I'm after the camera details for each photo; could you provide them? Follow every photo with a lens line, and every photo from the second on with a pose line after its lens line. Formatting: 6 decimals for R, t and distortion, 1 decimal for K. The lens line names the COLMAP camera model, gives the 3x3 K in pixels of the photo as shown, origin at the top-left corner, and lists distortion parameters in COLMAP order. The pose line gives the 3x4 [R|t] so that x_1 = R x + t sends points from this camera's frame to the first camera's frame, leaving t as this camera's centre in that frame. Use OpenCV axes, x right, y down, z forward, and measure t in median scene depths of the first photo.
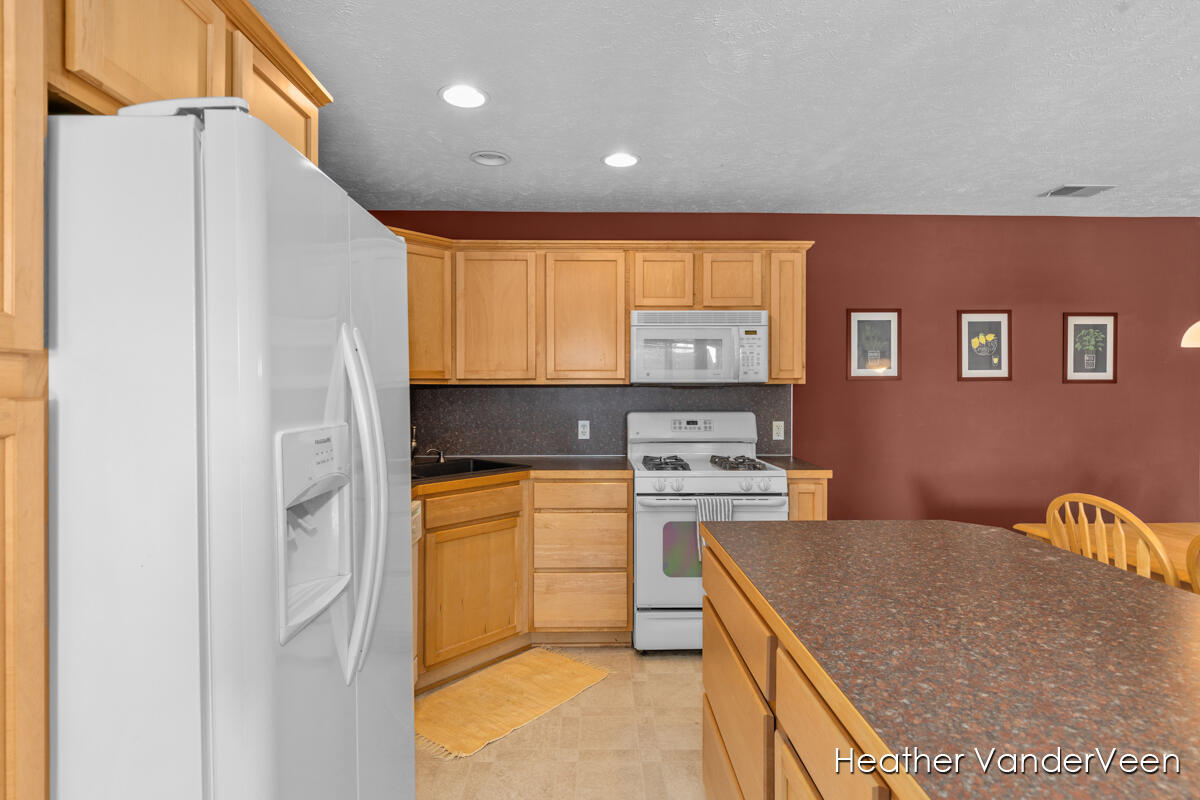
lens RADIAL K [[618.7, 0, 594.1], [0, 618.7, 392.2], [0, 0, 1]] dist [-0.002024, 0.000957]
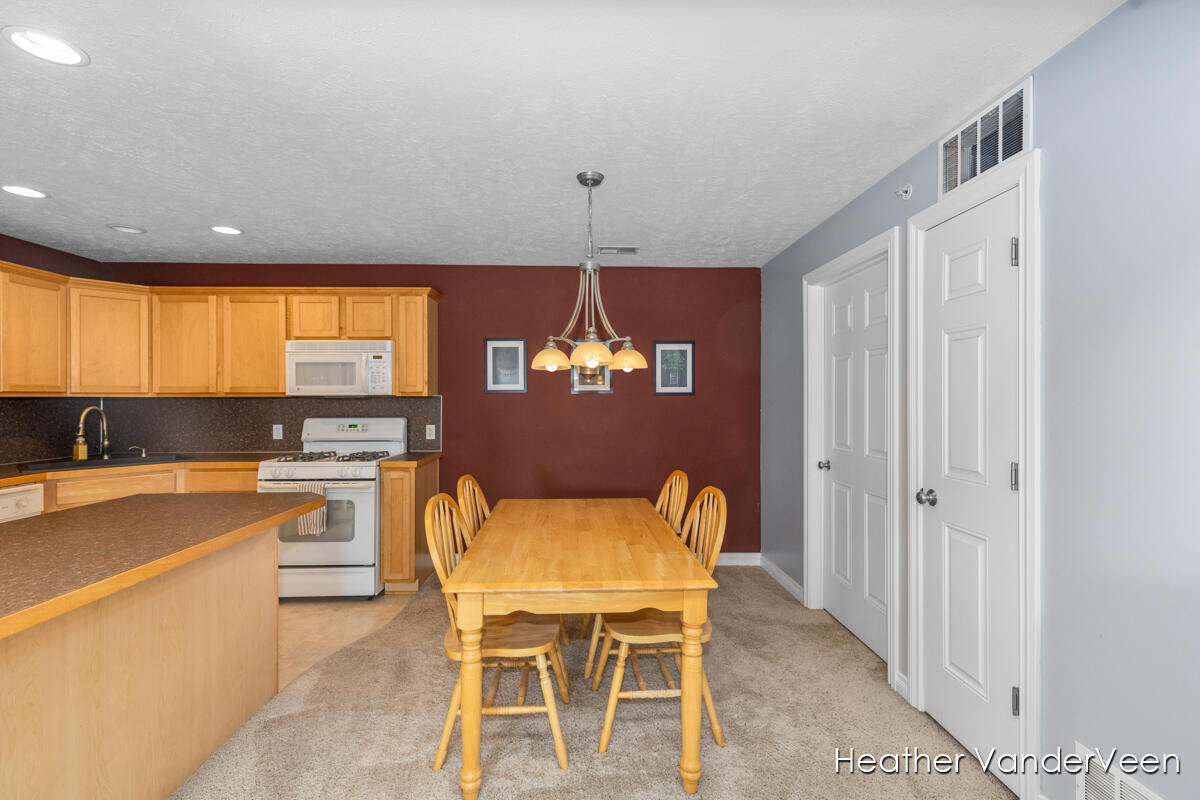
lens RADIAL K [[530.2, 0, 596.2], [0, 530.2, 402.4], [0, 0, 1]] dist [-0.001367, -0.000062]
pose [[0.999863, -0.001771, 0.016430, 0.686096], [0.001732, 0.999996, 0.002411, -0.002352], [-0.016435, -0.002382, 0.999862, -0.129491]]
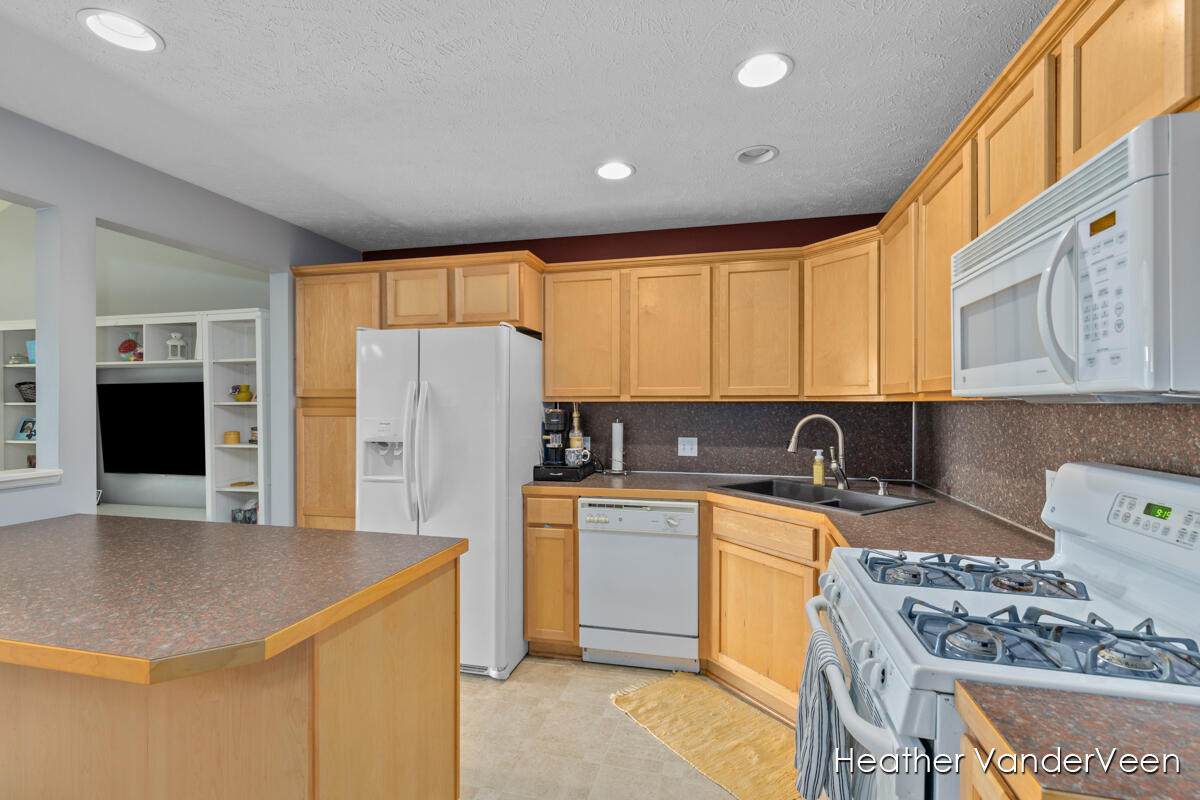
lens RADIAL K [[548.5, 0, 590.9], [0, 548.5, 398.1], [0, 0, 1]] dist [0.001229, -0.000068]
pose [[-0.265054, -0.009872, -0.964183, 0.569361], [-0.010897, 0.999914, -0.007243, -0.008593], [0.964172, 0.008587, -0.265139, 0.815564]]
